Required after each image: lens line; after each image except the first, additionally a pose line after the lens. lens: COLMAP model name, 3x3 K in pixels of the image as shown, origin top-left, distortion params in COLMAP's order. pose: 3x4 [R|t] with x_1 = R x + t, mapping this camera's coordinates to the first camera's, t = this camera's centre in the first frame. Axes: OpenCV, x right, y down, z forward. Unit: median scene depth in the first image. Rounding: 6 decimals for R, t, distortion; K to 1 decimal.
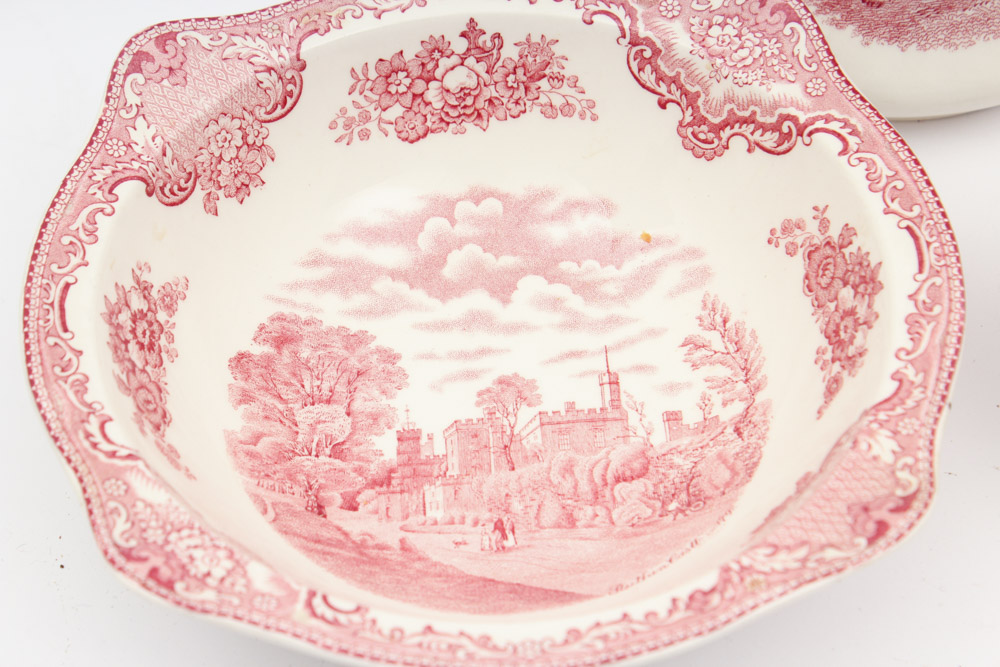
lens RADIAL K [[2391.0, 0, 481.7], [0, 2391.0, 331.0], [0, 0, 1]] dist [0.121634, -0.381272]
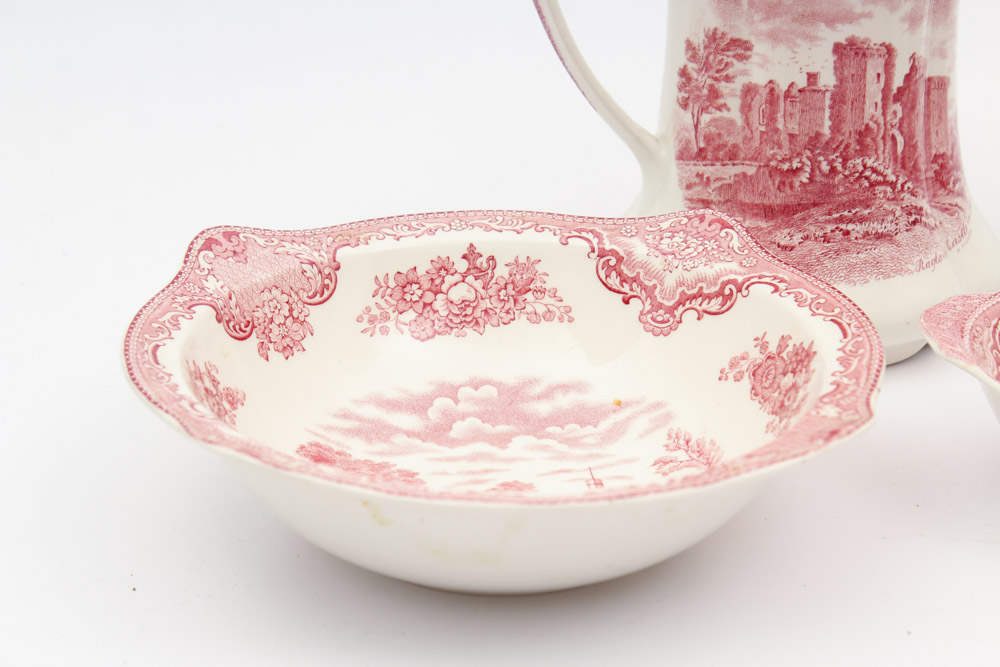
lens RADIAL K [[2391.0, 0, 481.7], [0, 2391.0, 331.0], [0, 0, 1]] dist [0.121634, -0.381272]
pose [[0.998356, 0.010129, 0.056409, -0.070519], [0.017492, 0.883439, -0.468220, 0.507956], [-0.054577, 0.468437, 0.881810, -0.085601]]
